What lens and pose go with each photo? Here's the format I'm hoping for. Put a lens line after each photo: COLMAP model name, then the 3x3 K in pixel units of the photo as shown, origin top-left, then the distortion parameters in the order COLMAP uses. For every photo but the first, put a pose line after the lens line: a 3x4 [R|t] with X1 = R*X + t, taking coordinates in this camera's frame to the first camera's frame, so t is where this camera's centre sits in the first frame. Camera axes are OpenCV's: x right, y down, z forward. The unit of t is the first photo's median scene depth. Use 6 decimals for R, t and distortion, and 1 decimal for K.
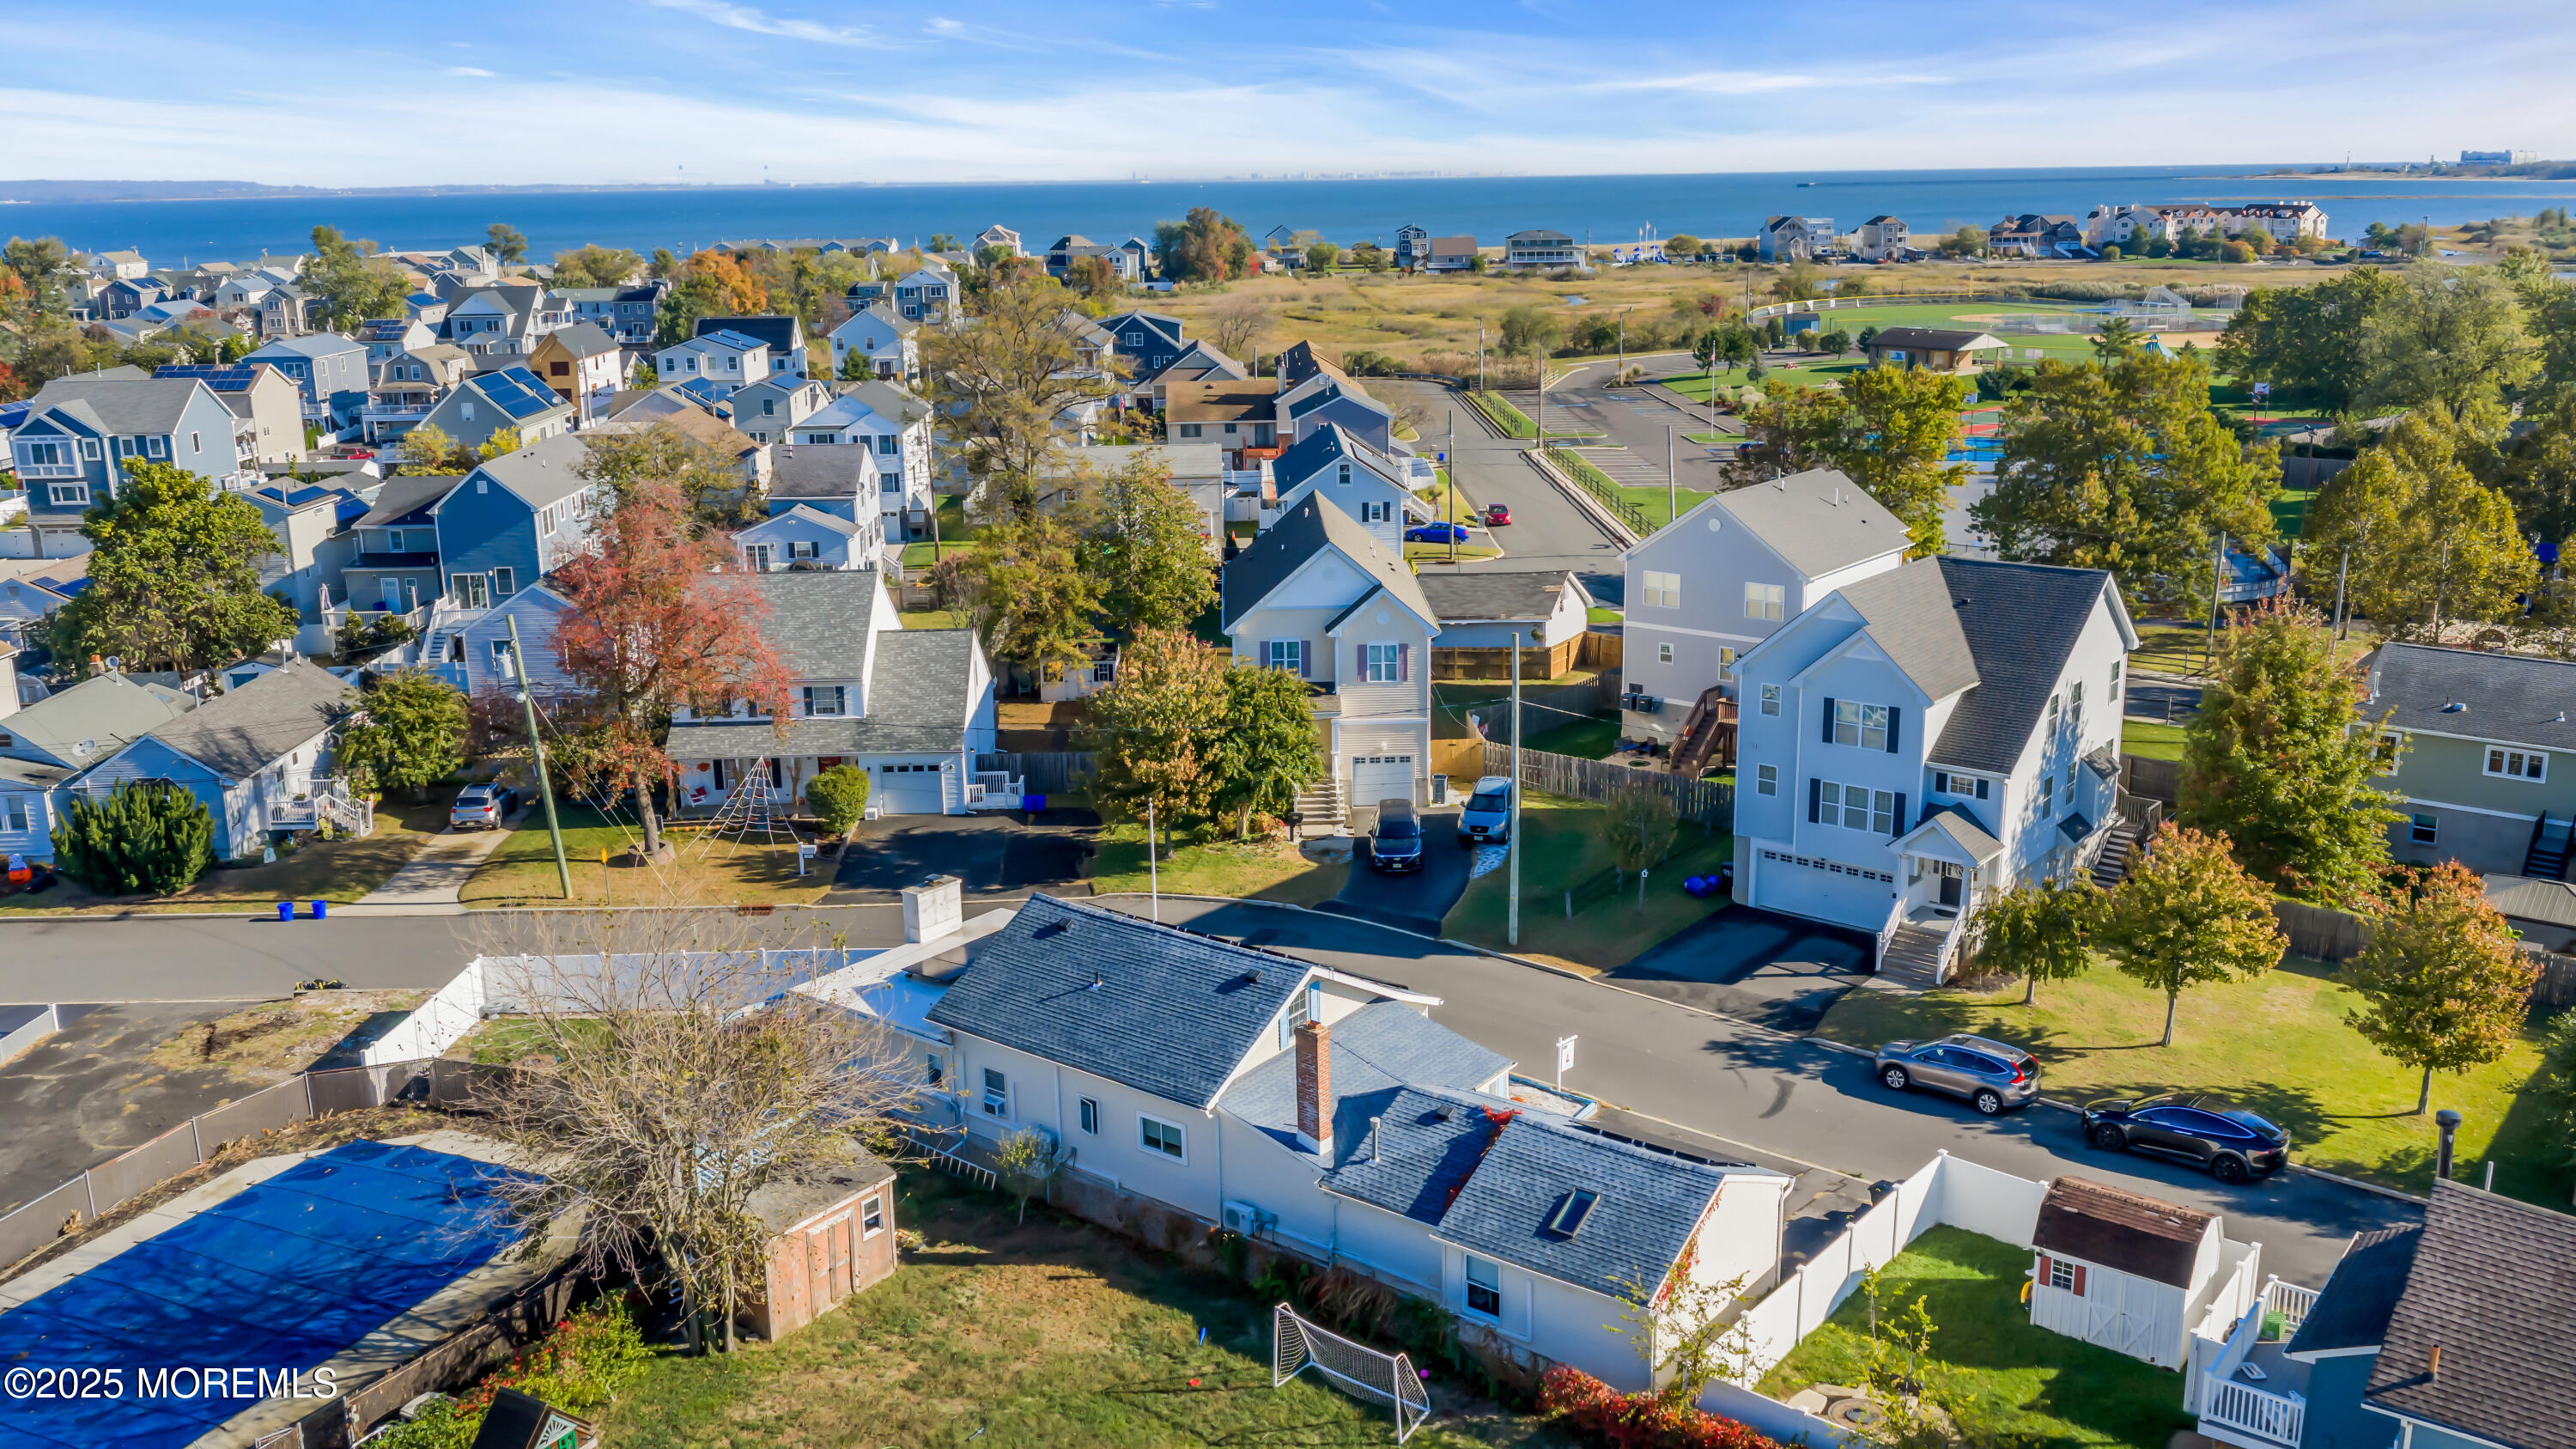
lens RADIAL K [[2125.3, 0, 1290.3], [0, 2125.3, 733.0], [0, 0, 1]] dist [0.021374, -0.037556]
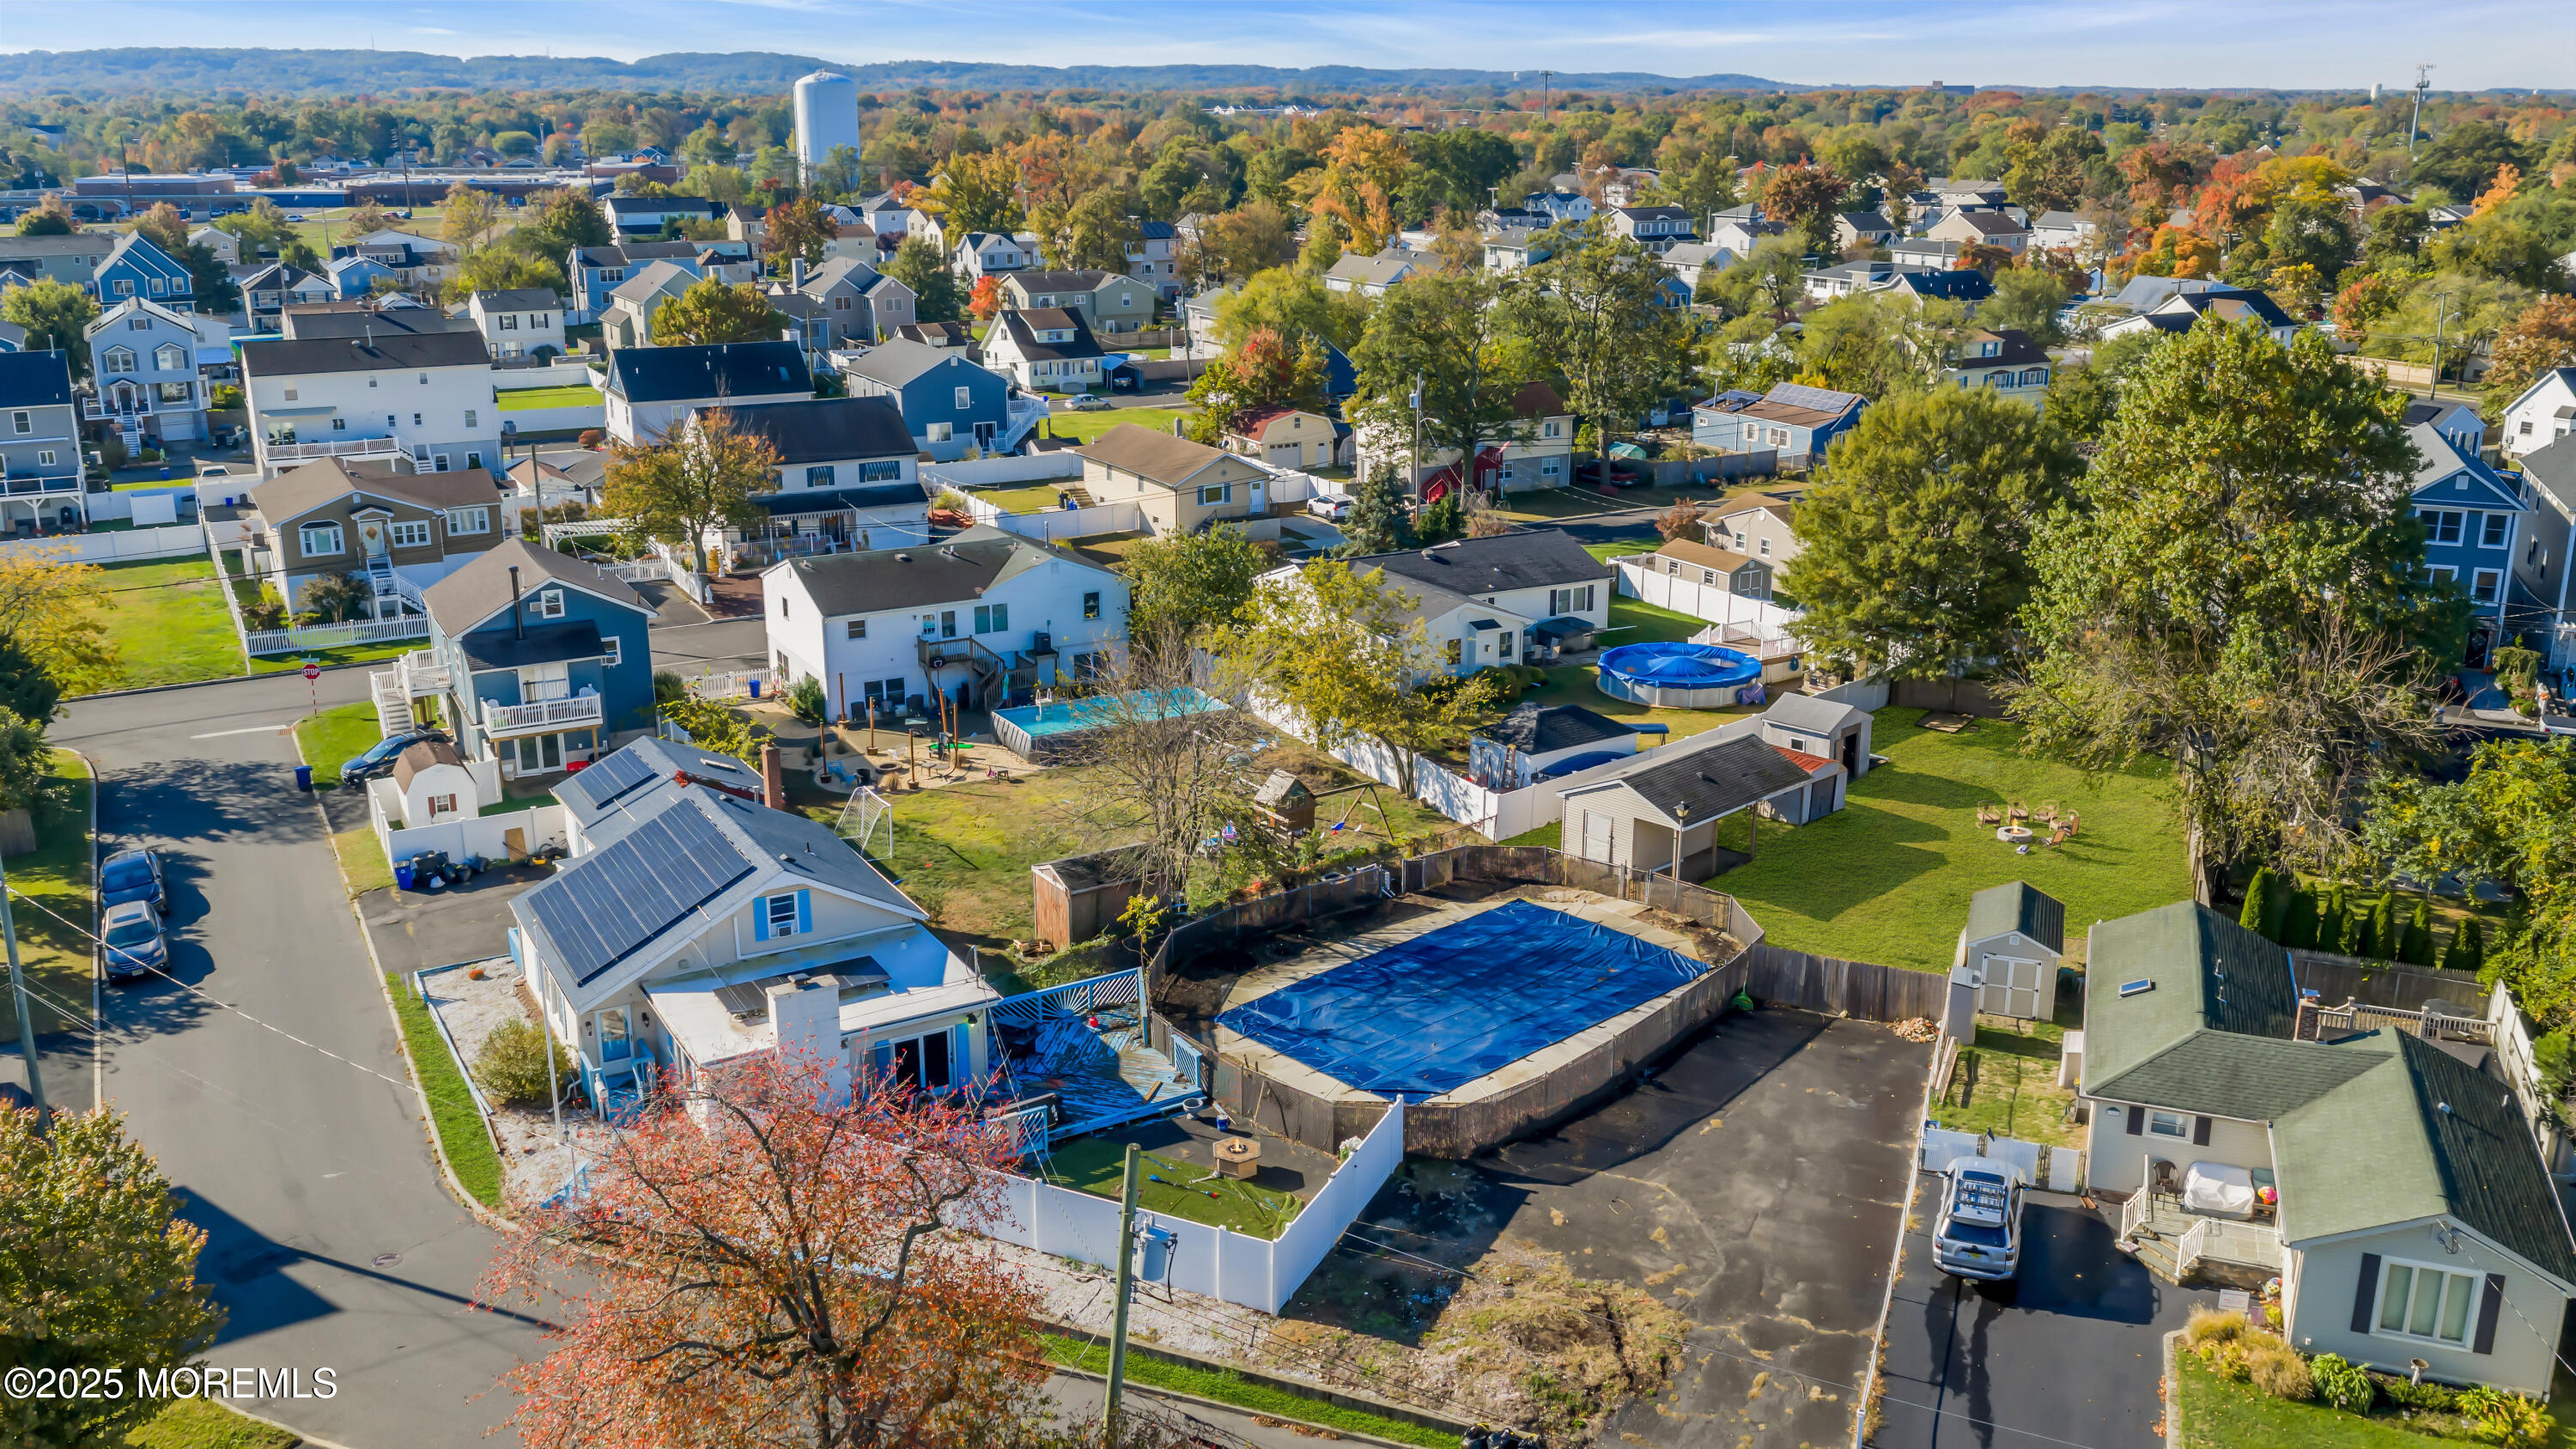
lens RADIAL K [[2125.3, 0, 1295.1], [0, 2125.3, 724.2], [0, 0, 1]] dist [0.021374, -0.037556]
pose [[-0.926839, -0.087882, 0.365029, -0.455306], [0.111257, 0.864272, 0.490567, -0.293048], [-0.358596, 0.495288, -0.791264, 1.061287]]
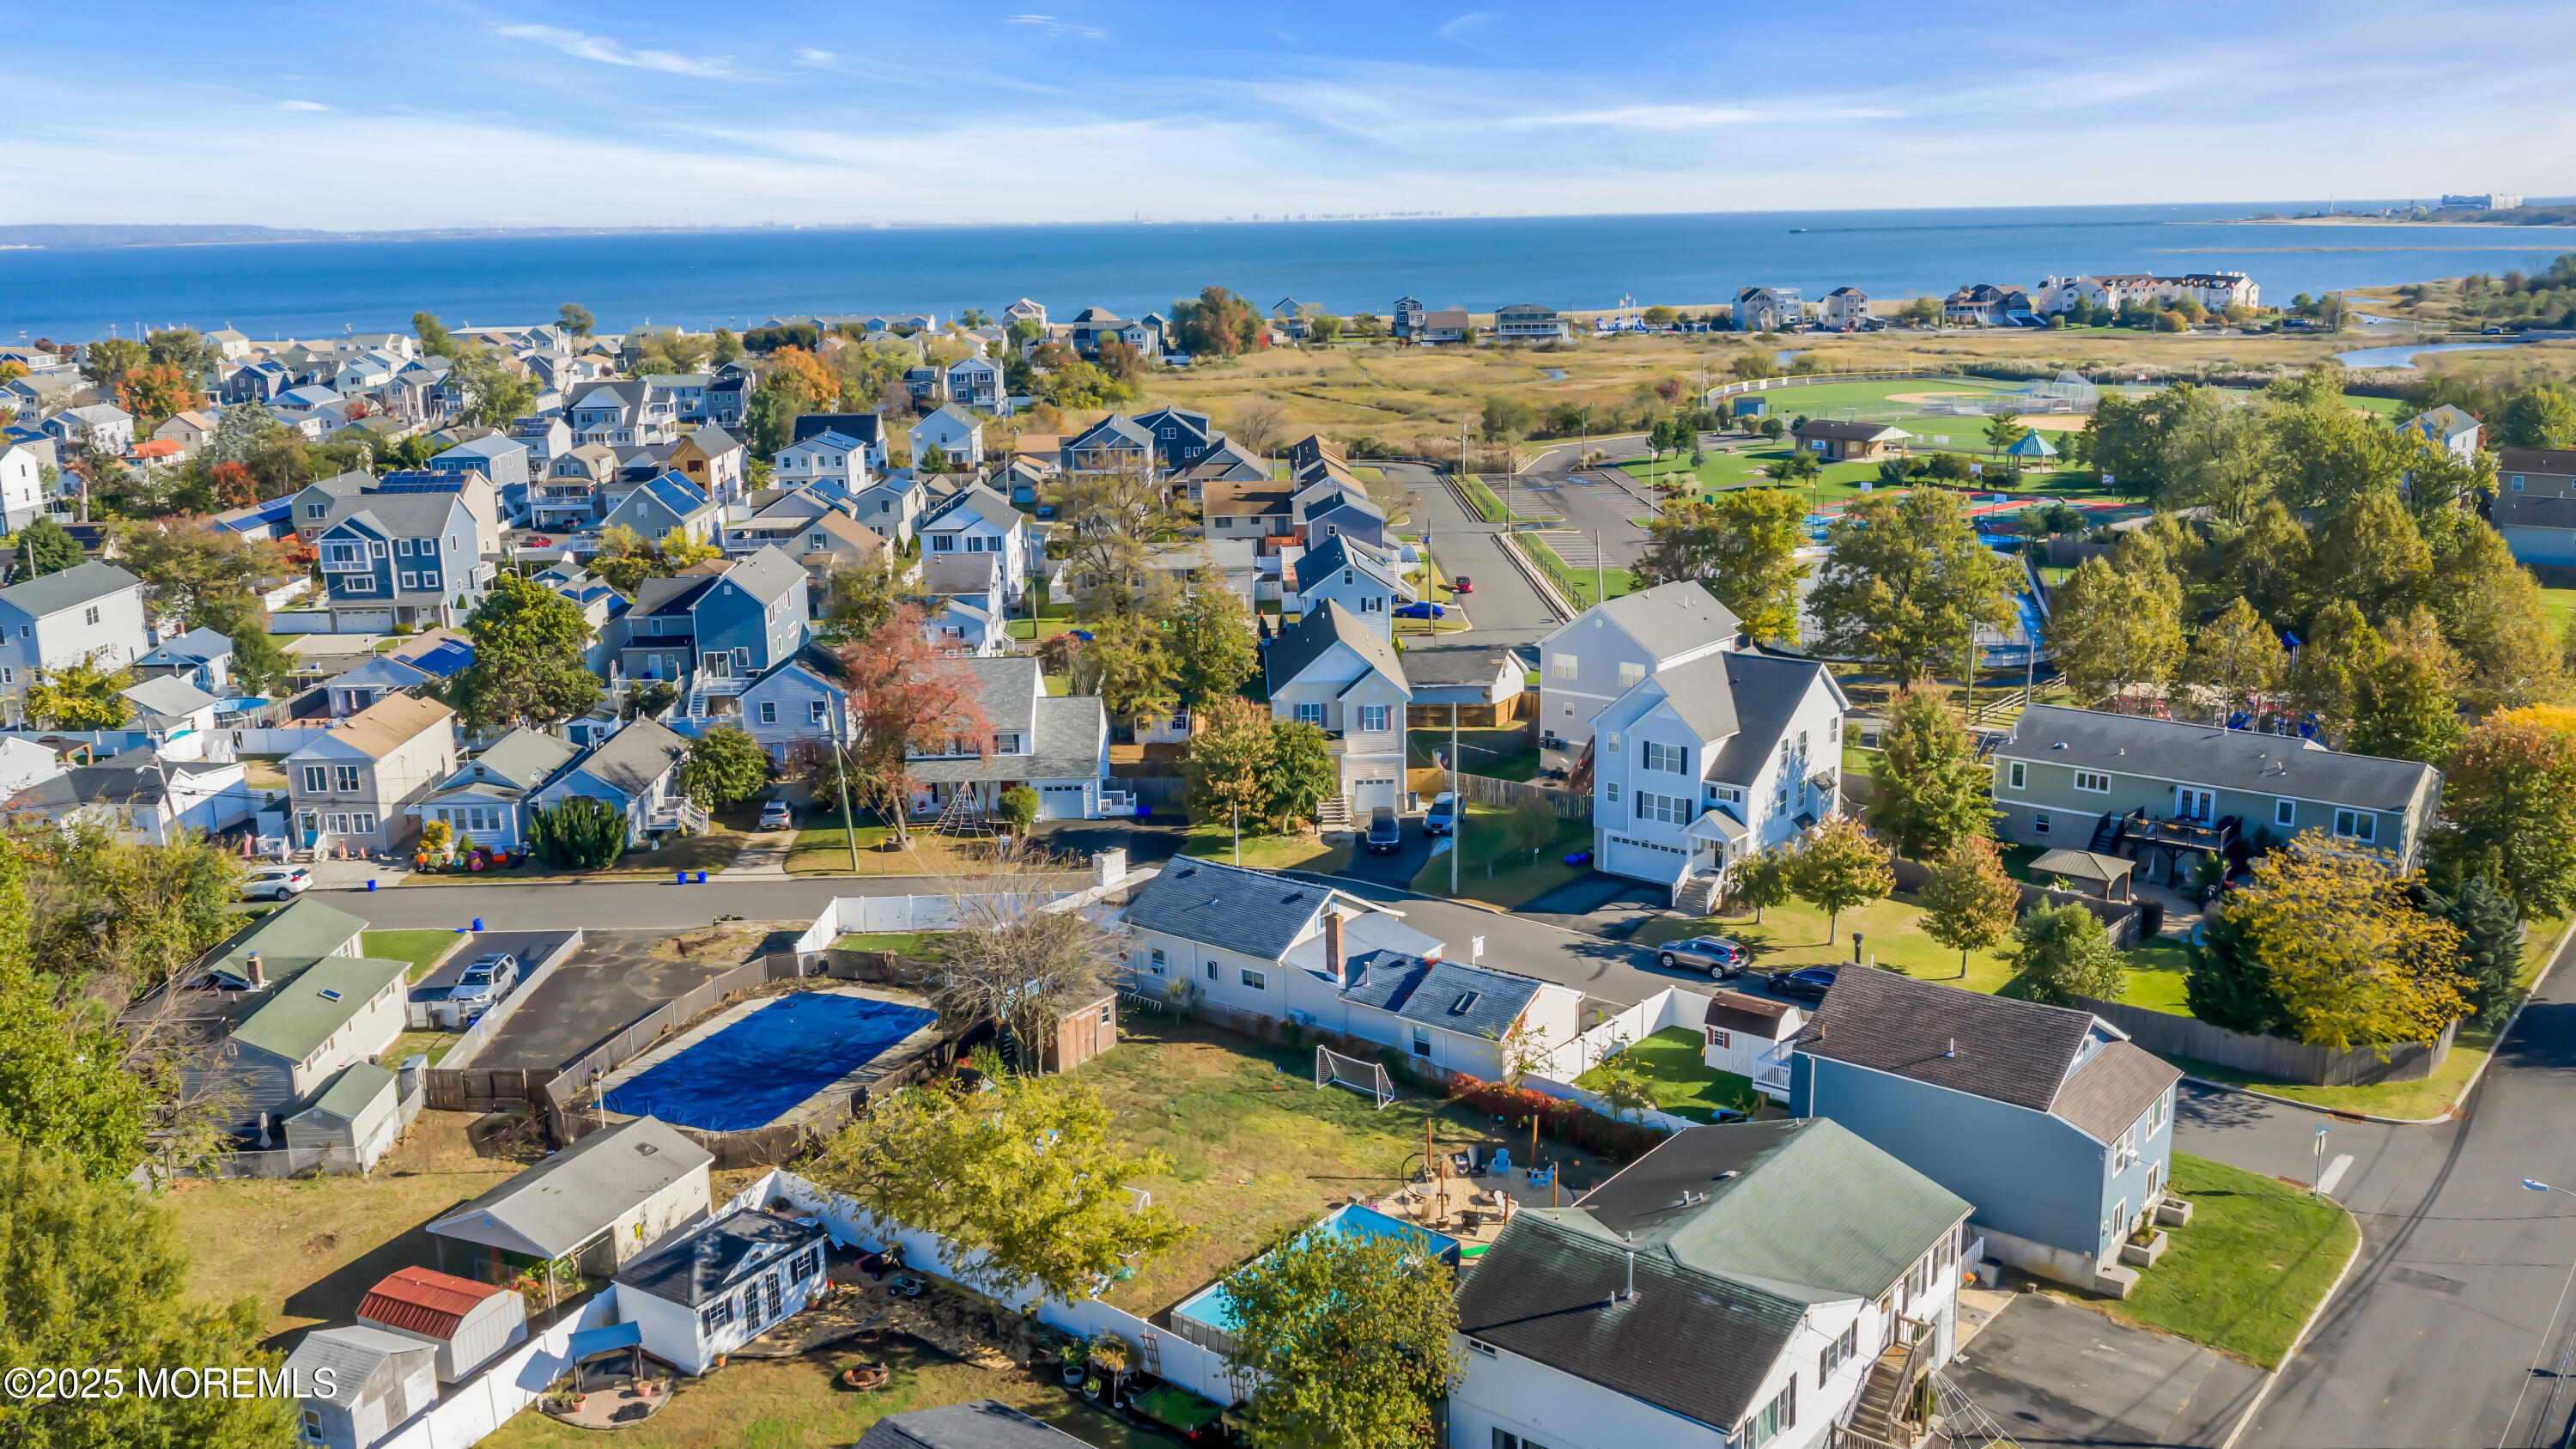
lens RADIAL K [[2125.3, 0, 1290.1], [0, 2125.3, 714.8], [0, 0, 1]] dist [0.021374, -0.037556]
pose [[0.999995, -0.002825, -0.001262, -0.013827], [0.002791, 0.999658, -0.025996, 0.003715], [0.001335, 0.025992, 0.999661, -0.482254]]
